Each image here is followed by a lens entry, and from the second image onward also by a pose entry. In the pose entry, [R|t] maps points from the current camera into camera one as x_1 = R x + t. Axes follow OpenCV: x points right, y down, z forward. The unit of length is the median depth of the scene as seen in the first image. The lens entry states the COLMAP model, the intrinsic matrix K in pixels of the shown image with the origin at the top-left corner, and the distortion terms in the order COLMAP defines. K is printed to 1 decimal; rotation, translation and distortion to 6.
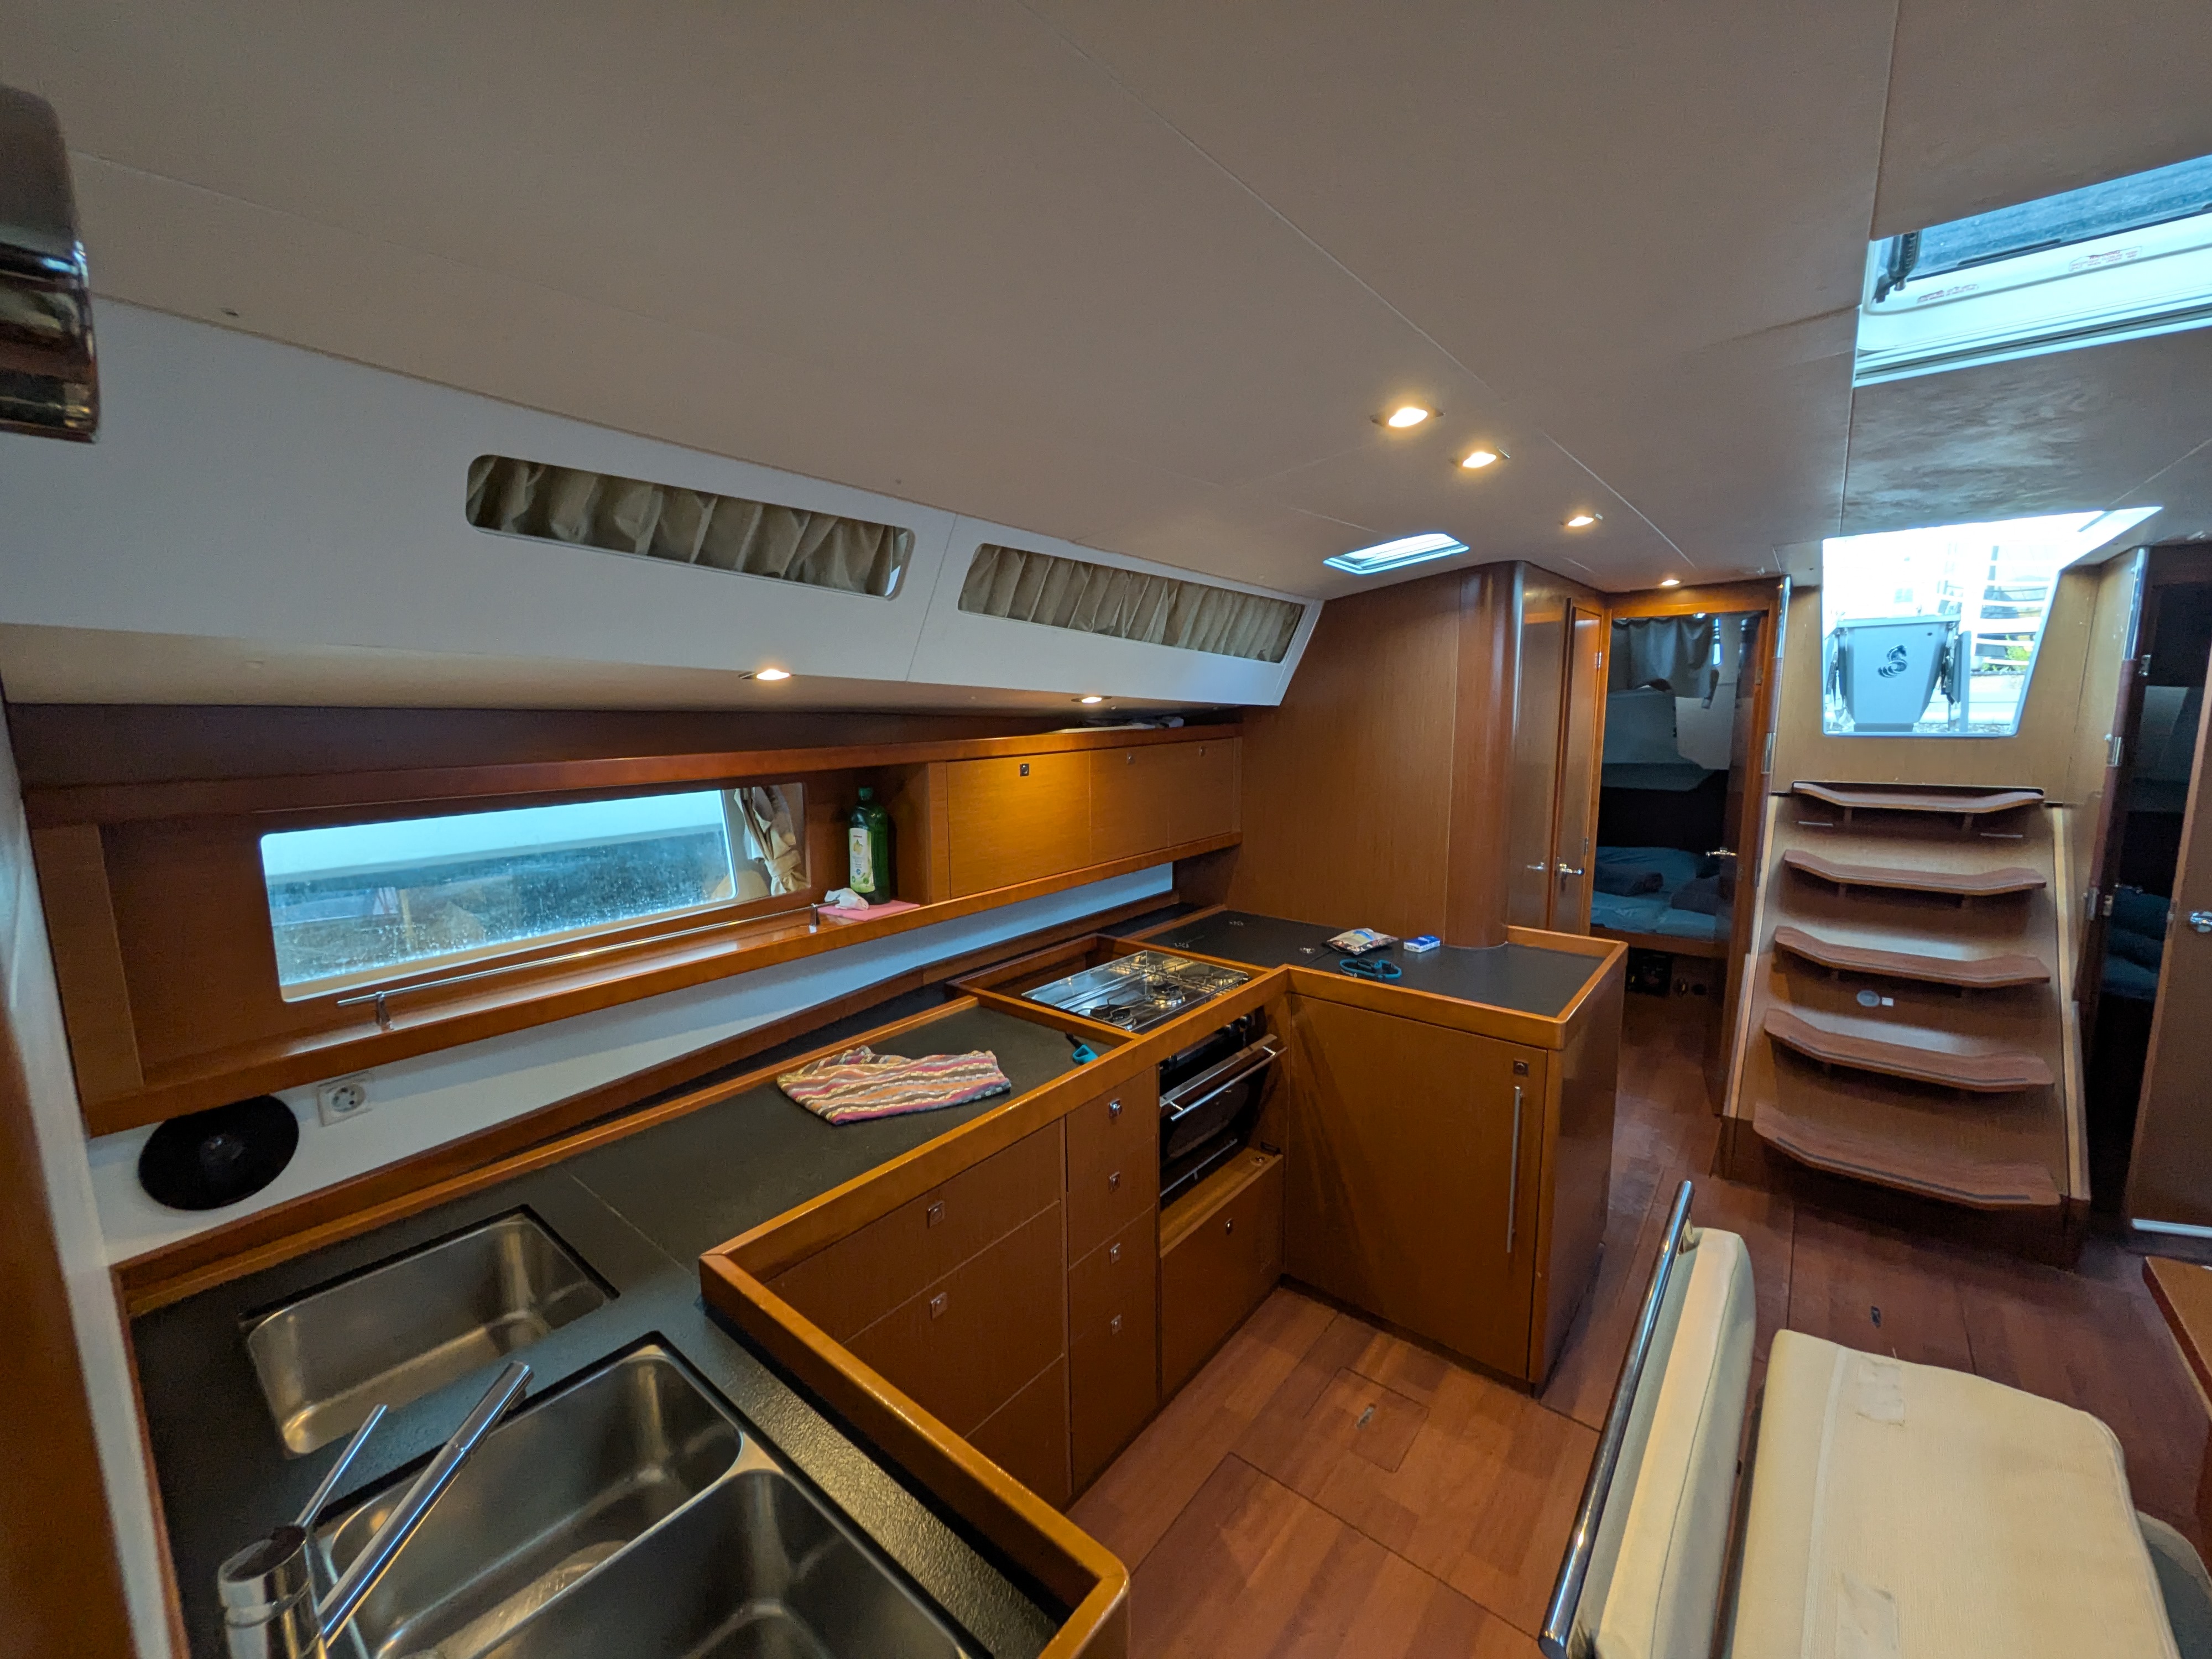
lens RADIAL K [[880.9, 0, 1105.9], [0, 880.9, 818.9], [0, 0, 1]] dist [0.000056, -0.000243]
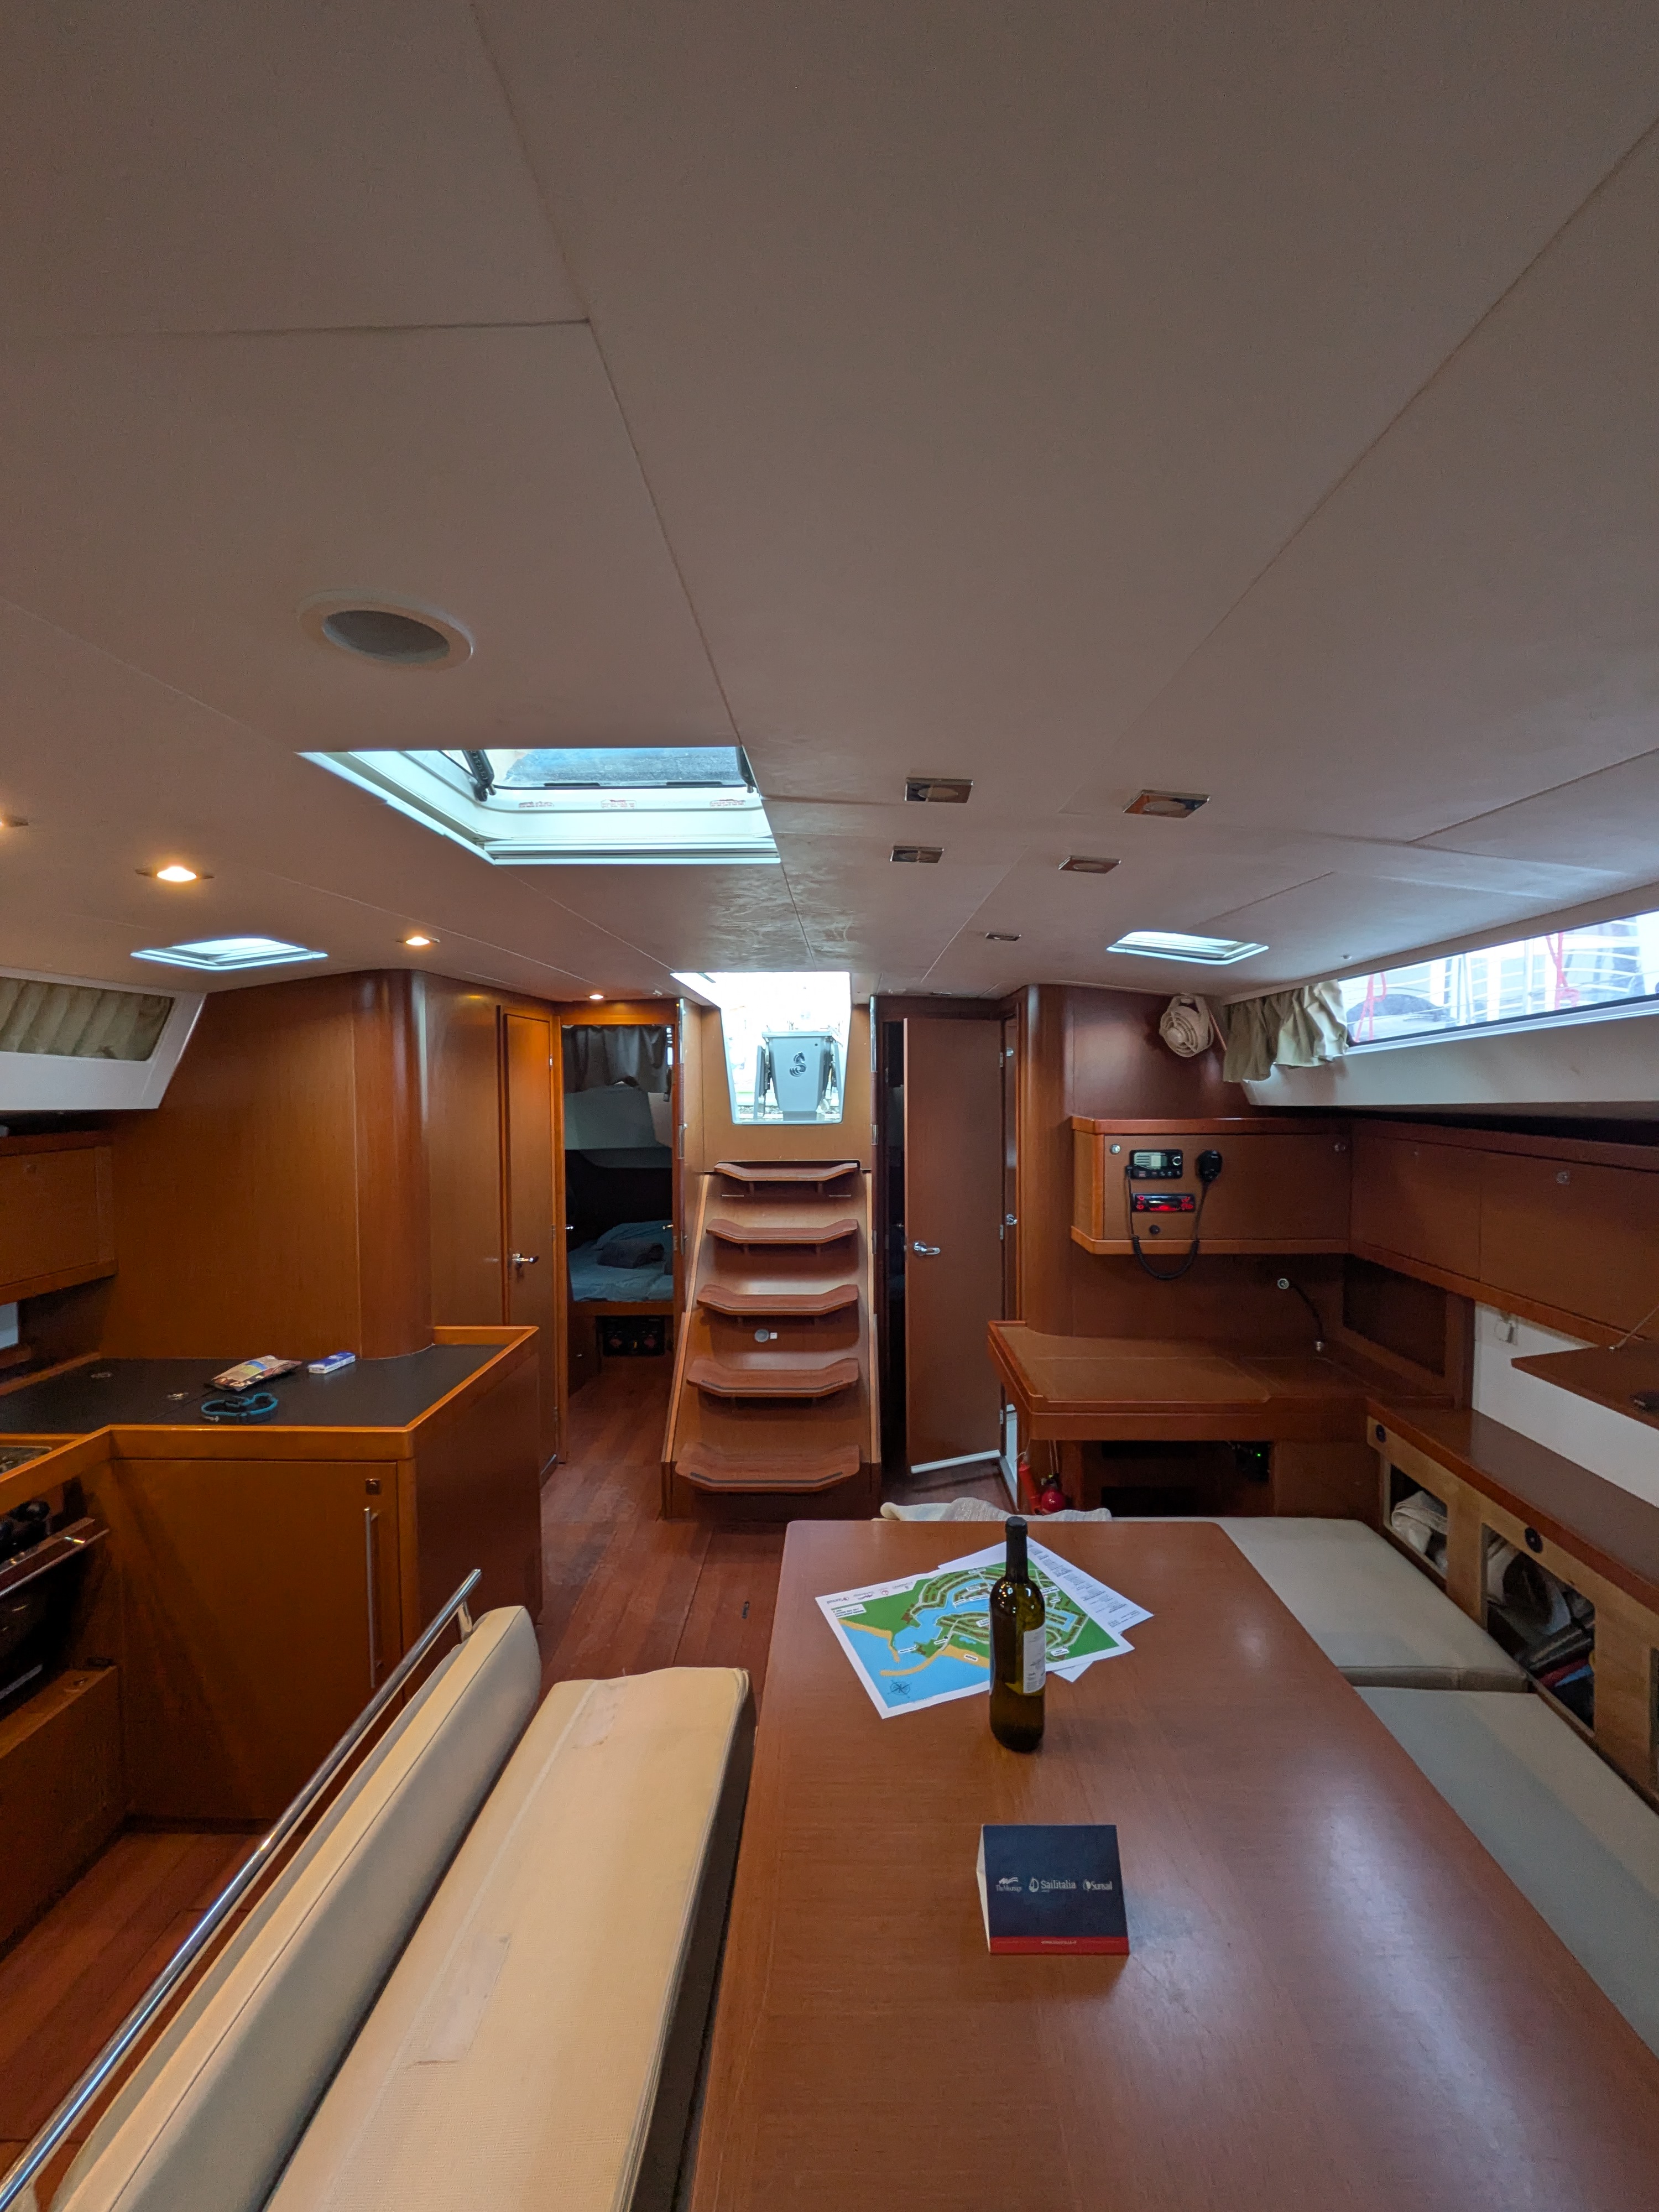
lens RADIAL K [[880.9, 0, 829.5], [0, 880.9, 1106.0], [0, 0, 1]] dist [0.000056, -0.000243]
pose [[0.790518, -0.011710, 0.612327, 0.198936], [0.077389, 0.993713, -0.080906, -0.011737], [-0.607529, 0.111345, 0.786454, -0.082014]]
